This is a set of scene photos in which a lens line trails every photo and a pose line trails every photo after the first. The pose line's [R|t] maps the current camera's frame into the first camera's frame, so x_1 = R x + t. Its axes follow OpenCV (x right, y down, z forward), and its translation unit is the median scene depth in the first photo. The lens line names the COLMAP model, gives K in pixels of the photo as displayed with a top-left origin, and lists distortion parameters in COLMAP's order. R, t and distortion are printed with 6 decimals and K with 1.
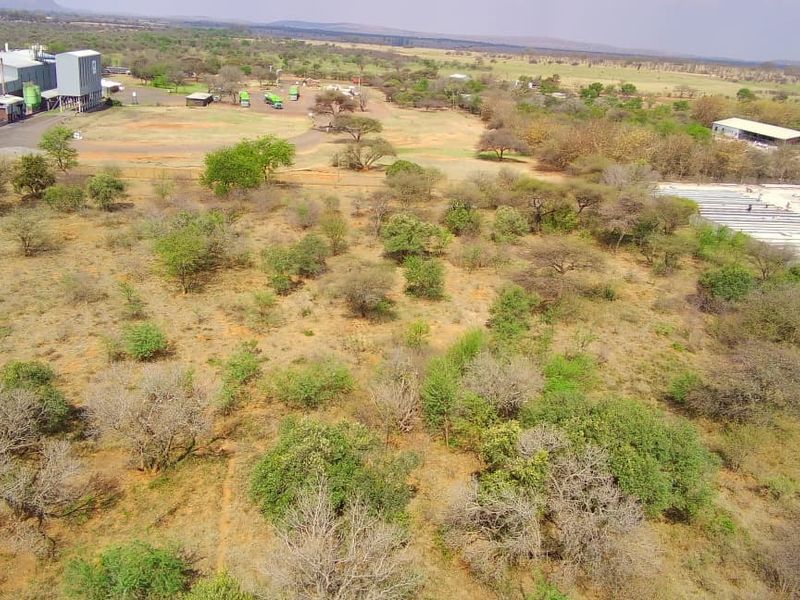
lens RADIAL K [[713.3, 0, 399.3], [0, 713.3, 284.2], [0, 0, 1]] dist [0.107404, -0.251501]
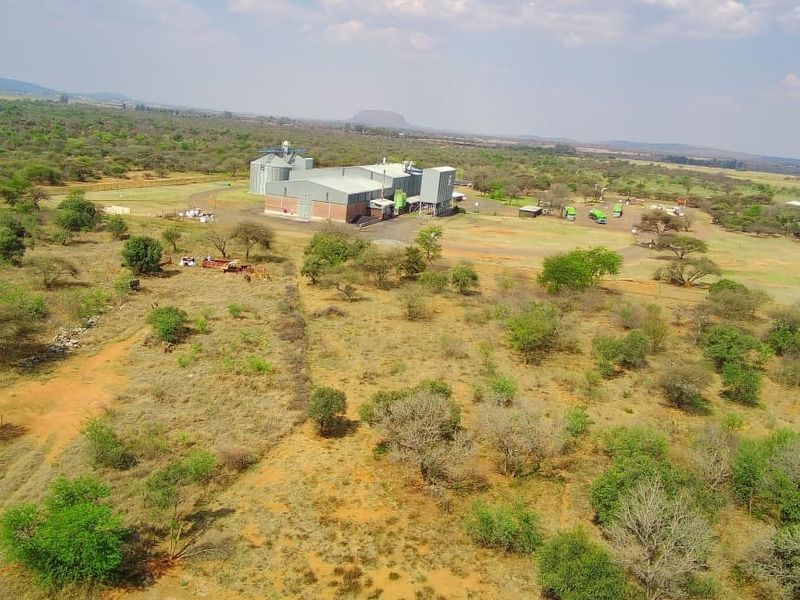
lens RADIAL K [[713.3, 0, 399.3], [0, 713.3, 284.2], [0, 0, 1]] dist [0.107404, -0.251501]
pose [[0.910241, 0.103336, -0.400978, -0.006843], [-0.162660, 0.979750, -0.116754, 0.026060], [0.380794, 0.171497, 0.908617, -0.105310]]
